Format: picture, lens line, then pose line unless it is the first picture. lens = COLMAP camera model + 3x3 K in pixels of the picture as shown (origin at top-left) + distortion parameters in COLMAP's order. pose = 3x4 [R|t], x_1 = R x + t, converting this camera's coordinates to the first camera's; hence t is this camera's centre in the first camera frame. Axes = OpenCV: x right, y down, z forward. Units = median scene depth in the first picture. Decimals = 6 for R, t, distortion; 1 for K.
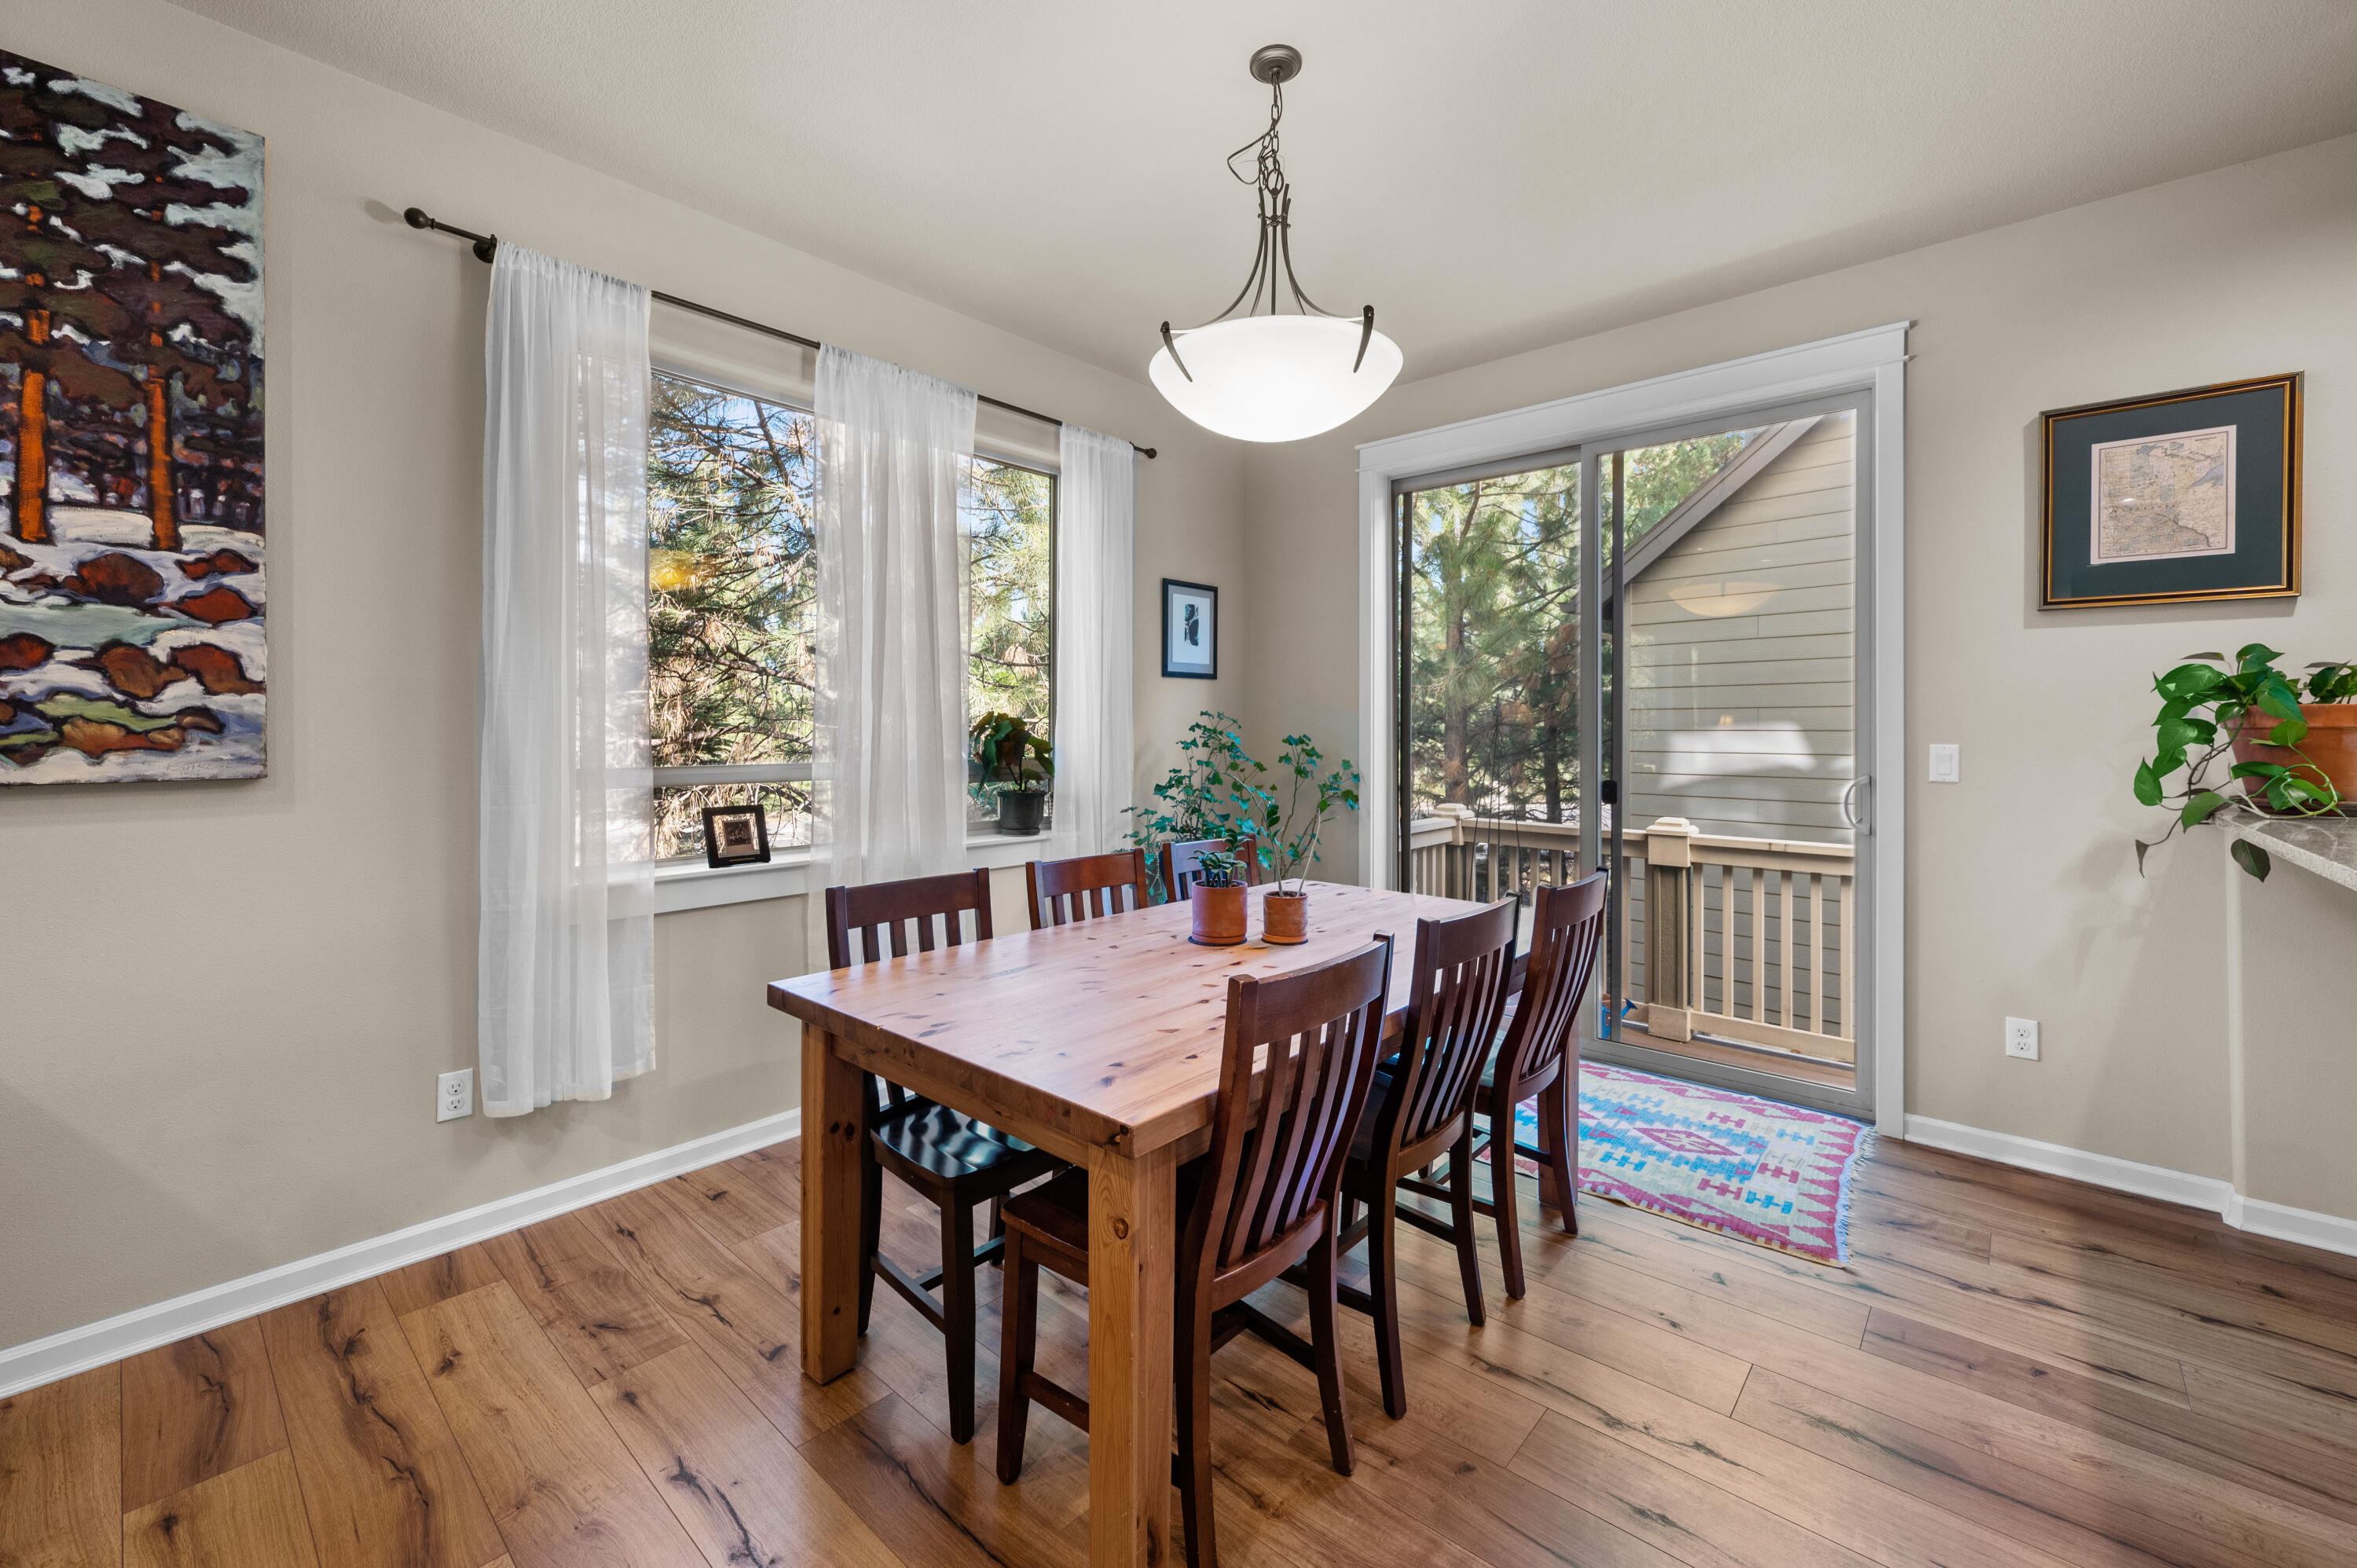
lens RADIAL K [[939.9, 0, 1186.8], [0, 939.9, 725.3], [0, 0, 1]] dist [-0.001848, 0.000281]
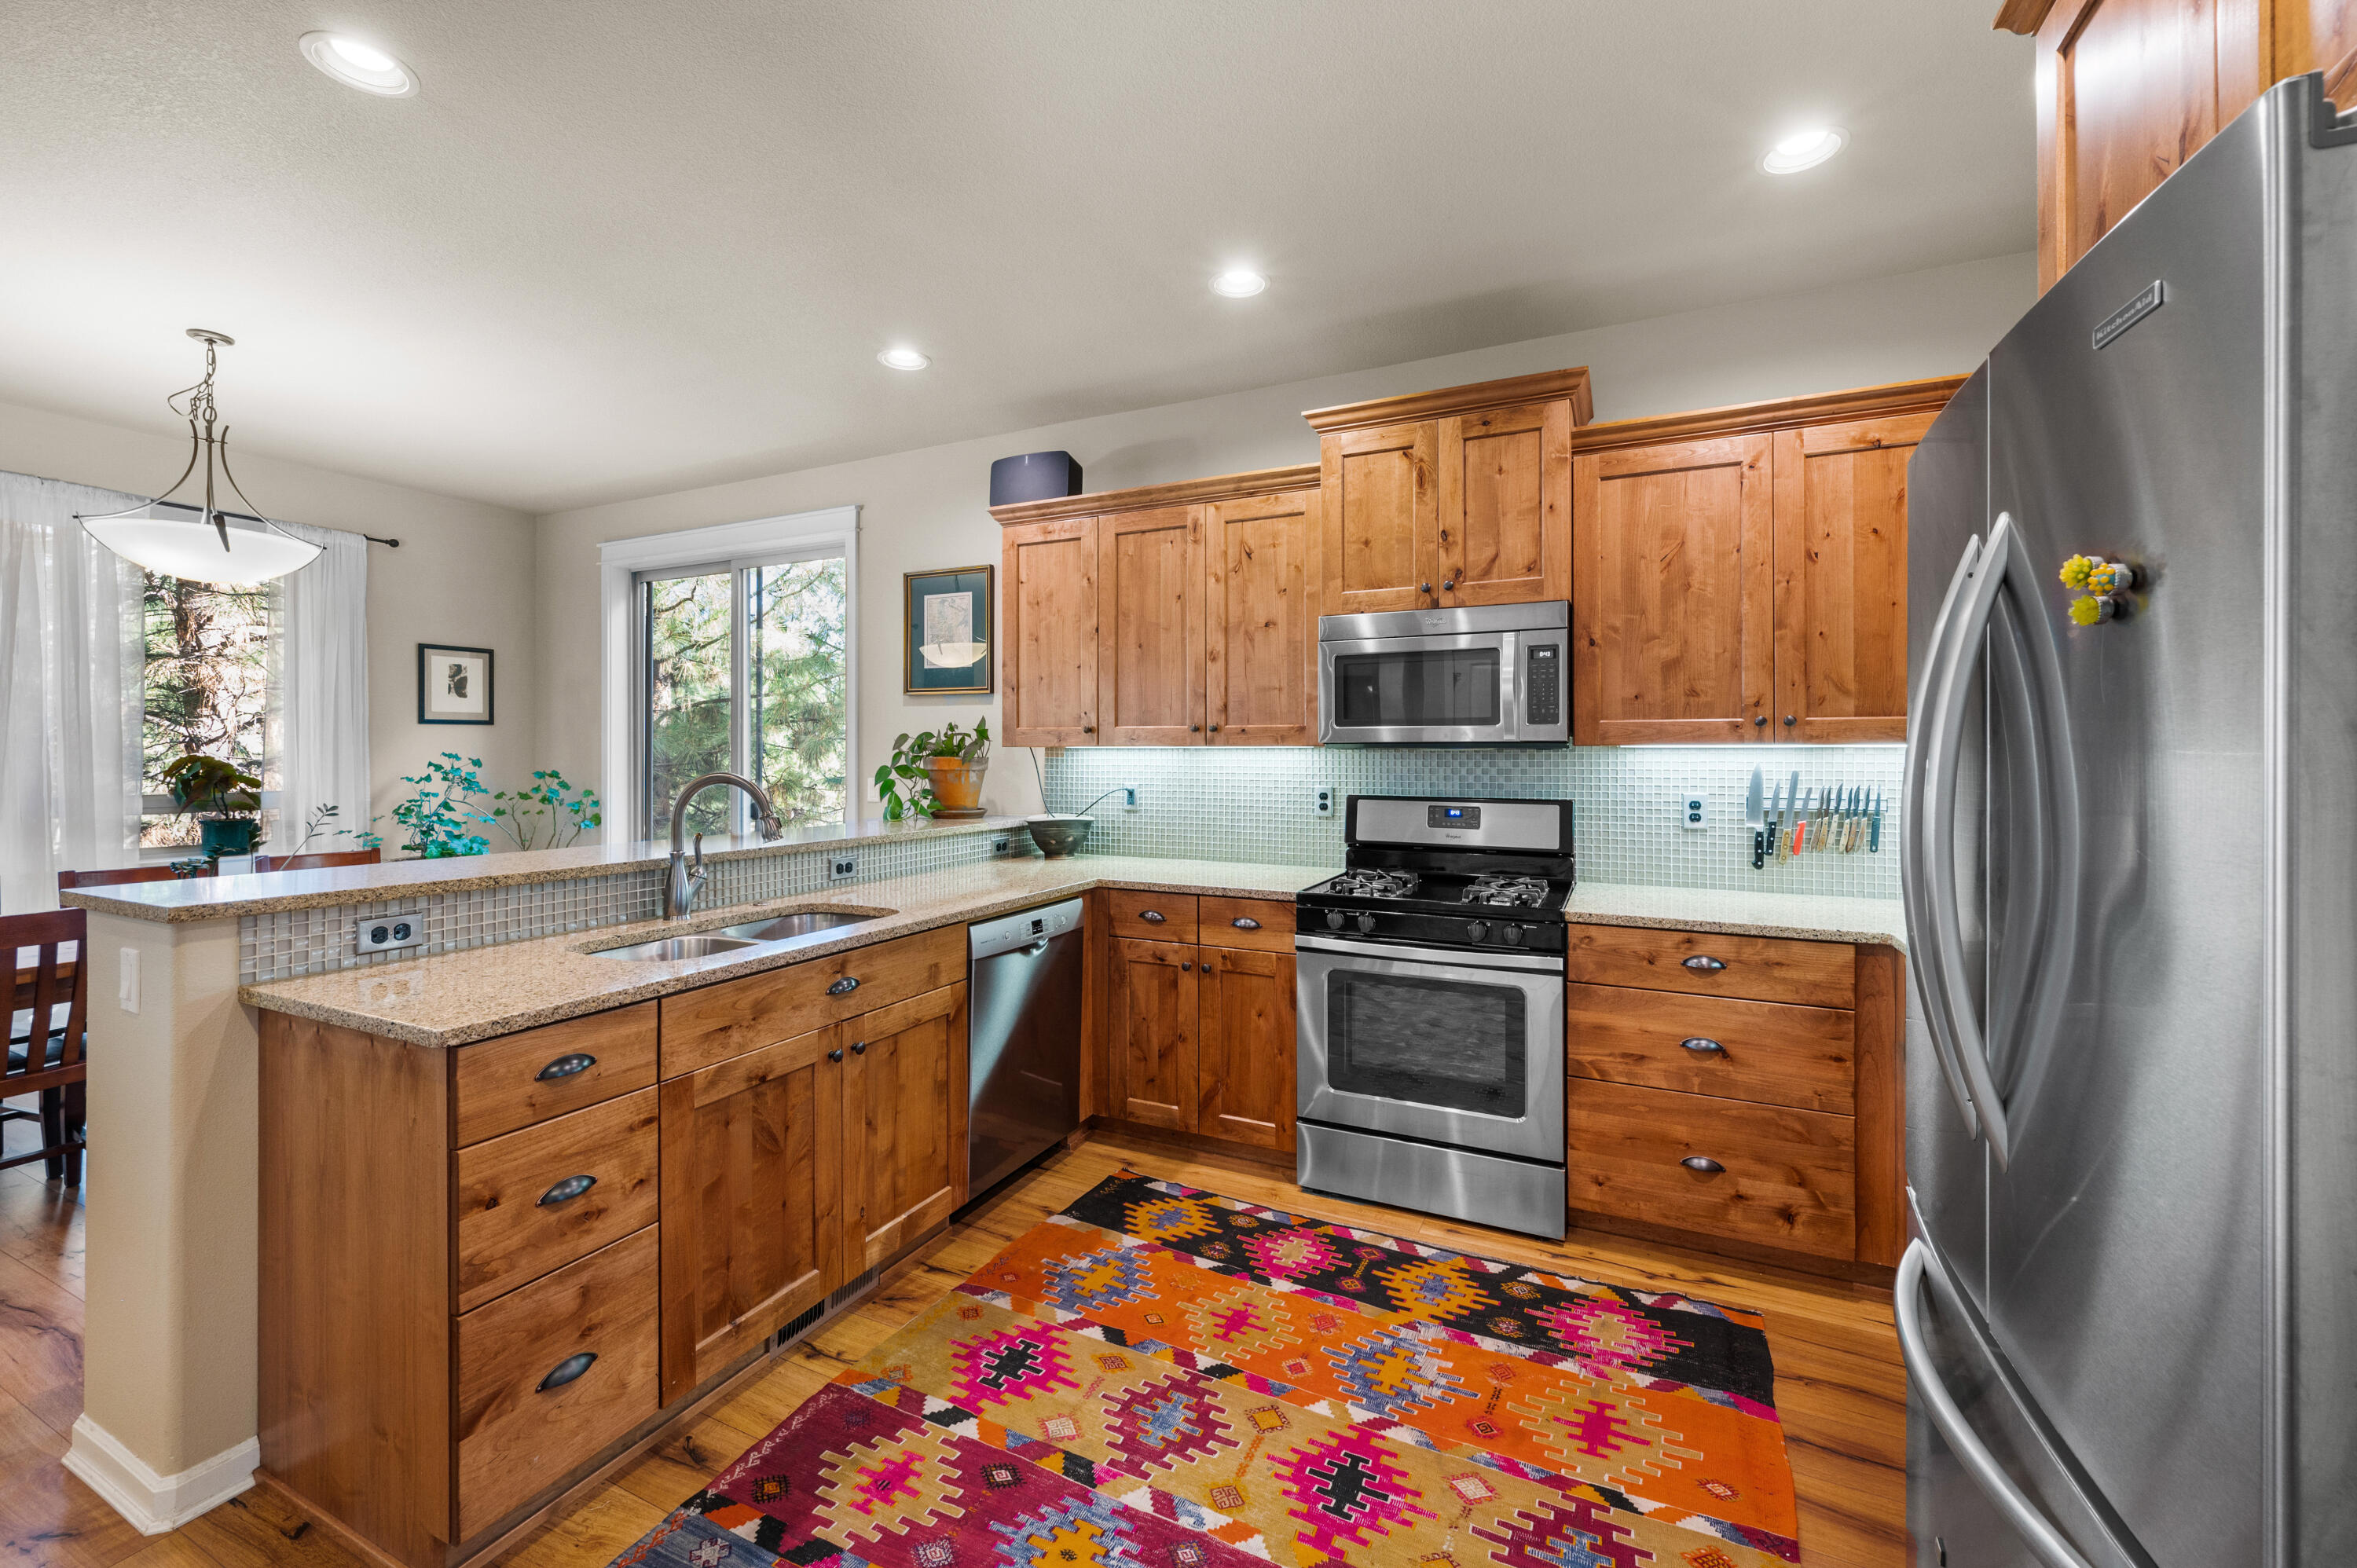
lens RADIAL K [[939.9, 0, 1183.9], [0, 939.9, 753.9], [0, 0, 1]] dist [-0.001848, 0.000281]
pose [[0.962827, -0.003790, 0.270092, 0.652452], [0.001171, 0.999951, 0.009857, -0.025673], [-0.270116, -0.009175, 0.962784, -0.482646]]
